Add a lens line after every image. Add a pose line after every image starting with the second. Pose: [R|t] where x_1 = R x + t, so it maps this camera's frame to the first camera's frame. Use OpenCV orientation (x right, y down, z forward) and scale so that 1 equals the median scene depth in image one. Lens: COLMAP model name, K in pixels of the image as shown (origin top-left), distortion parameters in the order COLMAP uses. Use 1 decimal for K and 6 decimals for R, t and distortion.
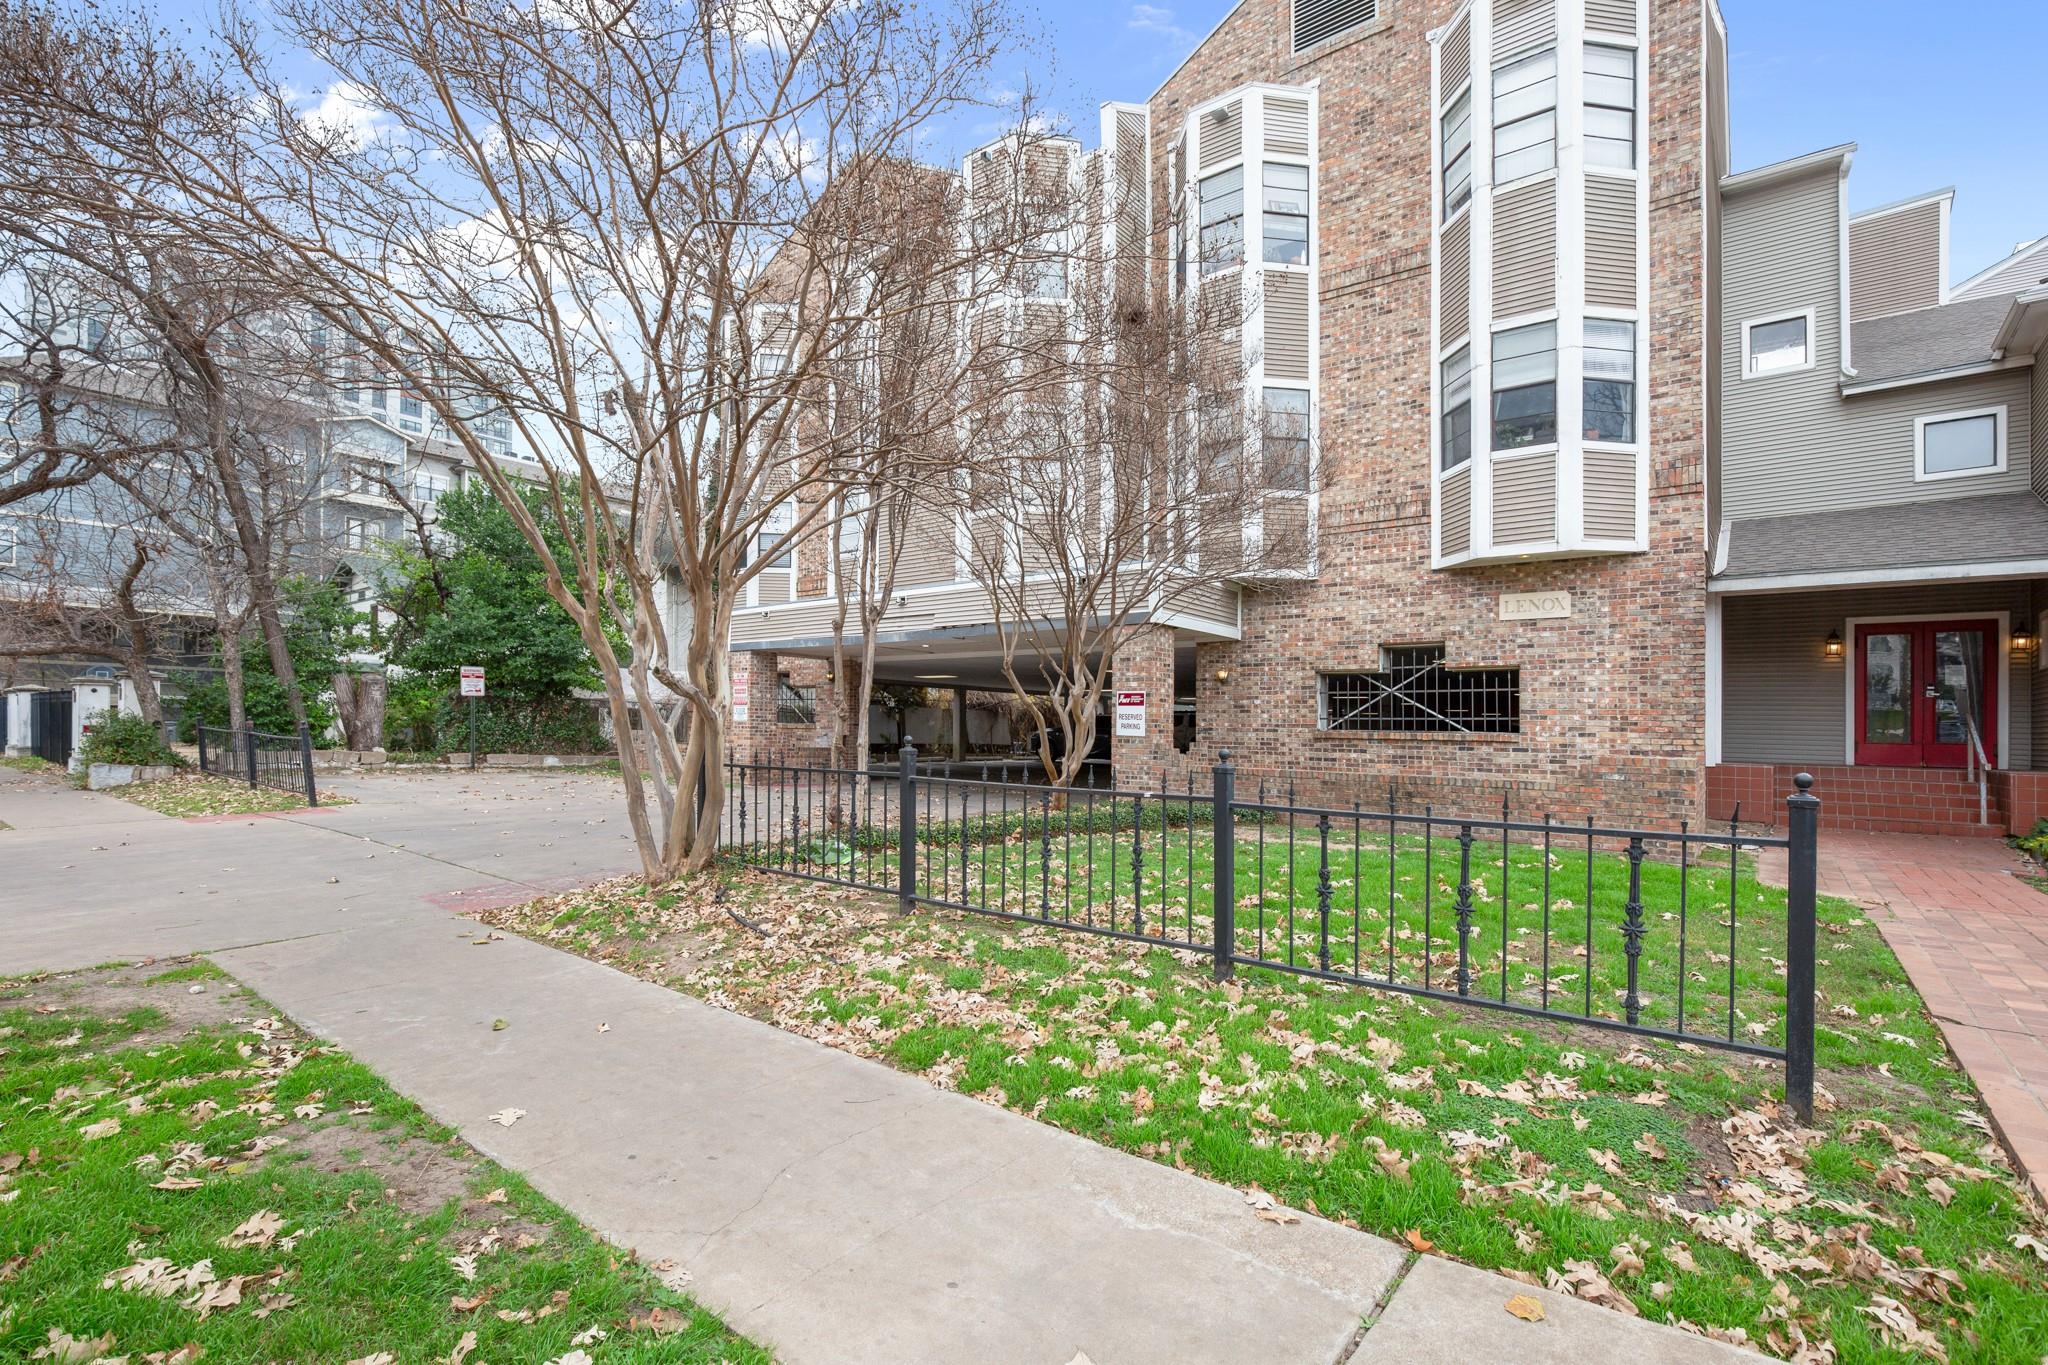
lens RADIAL K [[932.7, 0, 1023.3], [0, 932.7, 703.2], [0, 0, 1]] dist [-0.012123, 0.004020]
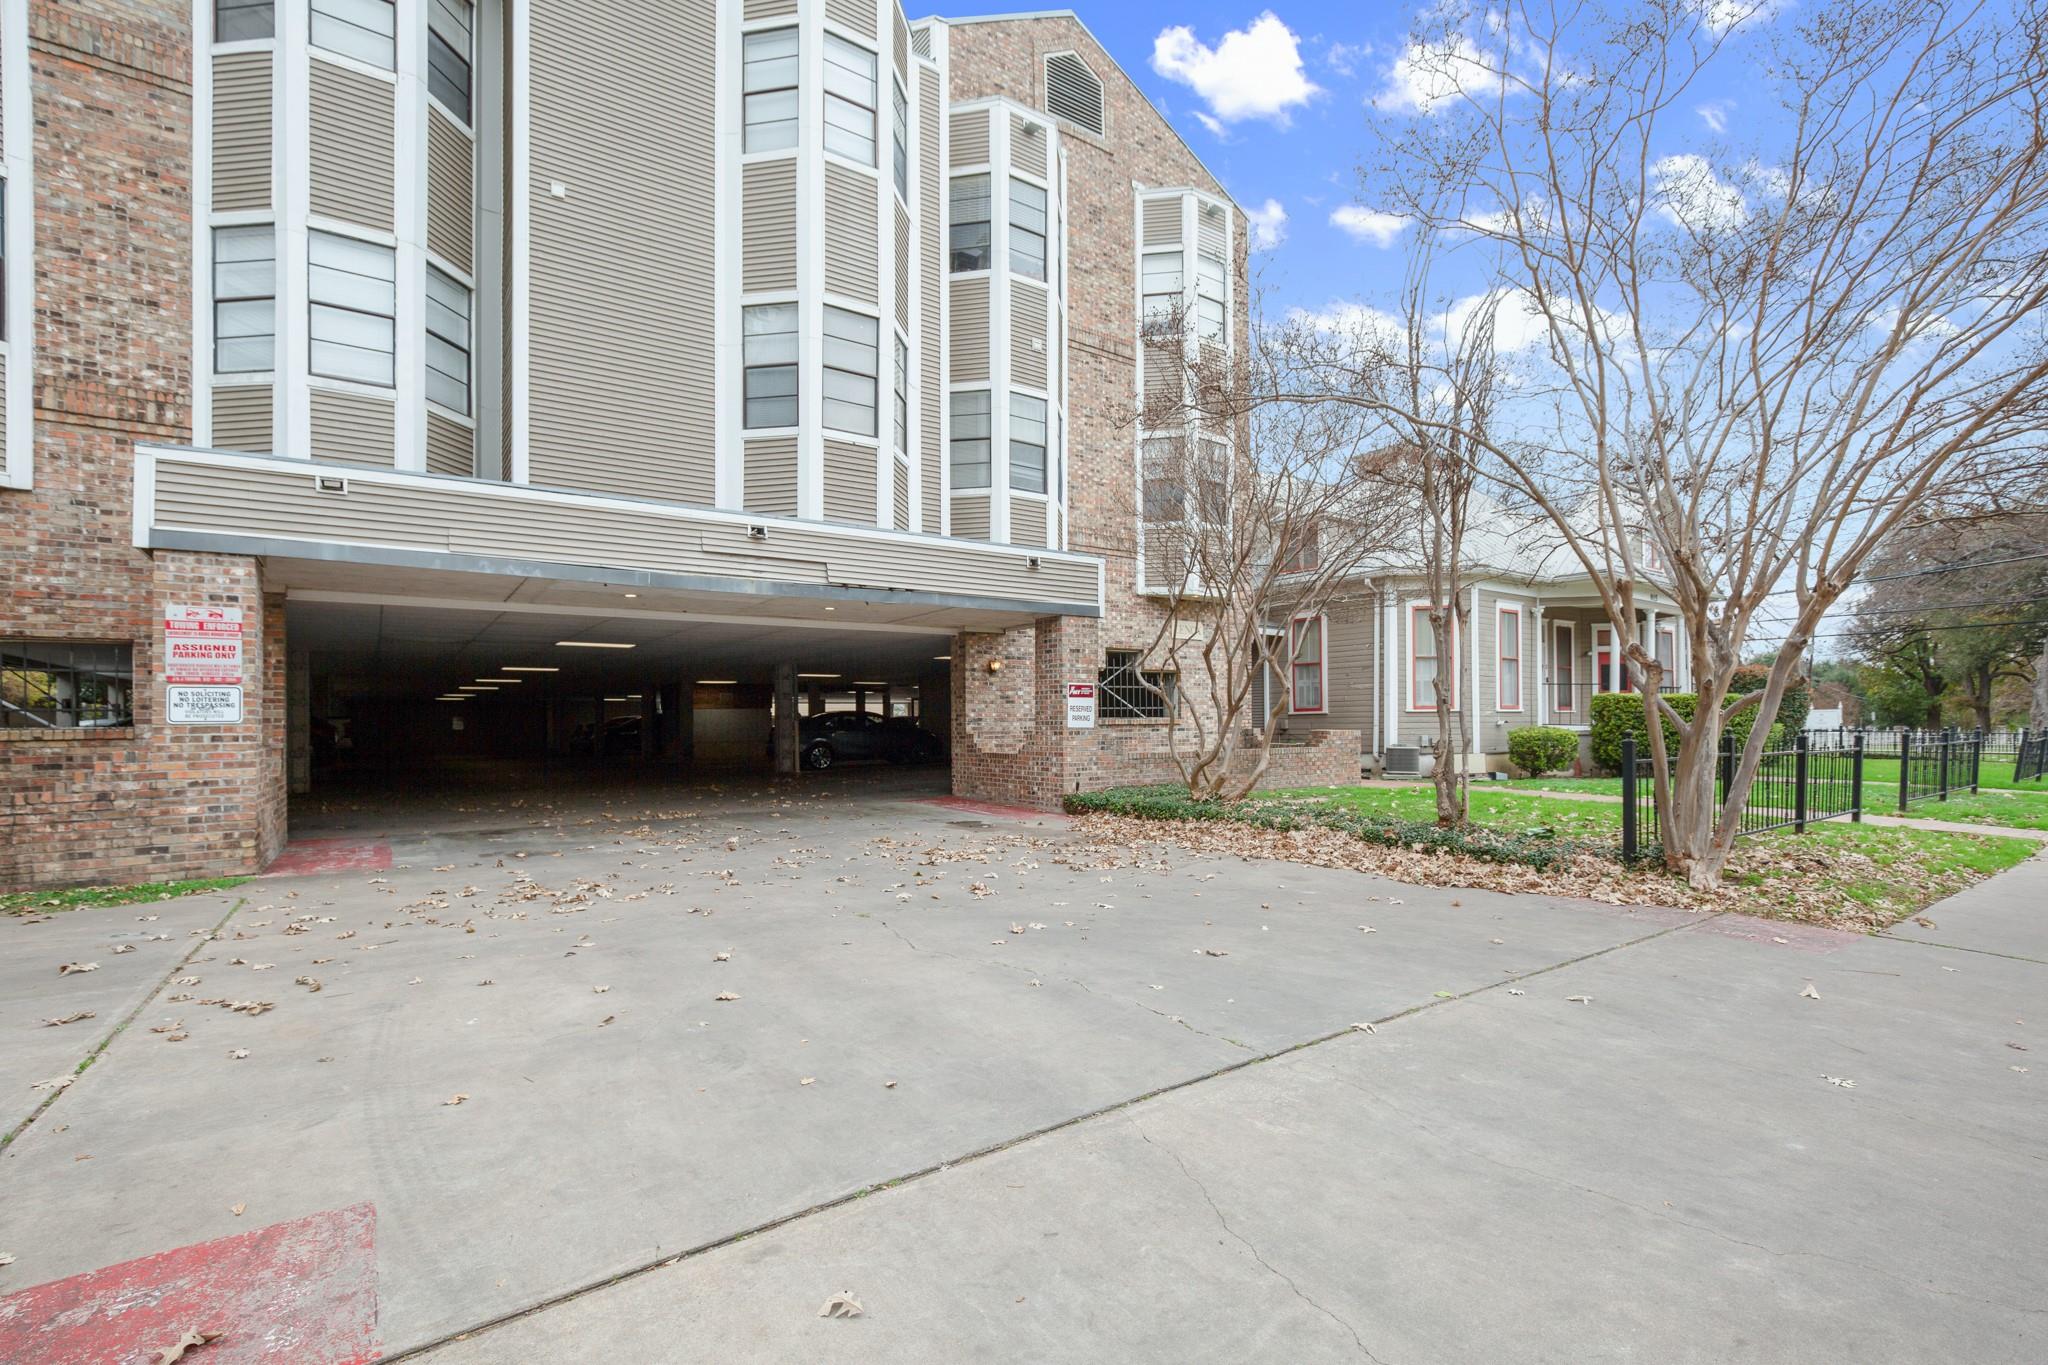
lens RADIAL K [[932.7, 0, 1023.5], [0, 932.7, 692.5], [0, 0, 1]] dist [-0.012123, 0.004020]
pose [[0.269997, 0.007234, 0.962834, -0.863062], [-0.014729, 0.999886, -0.003382, 0.001585], [-0.962748, -0.013268, 0.270073, 0.789065]]
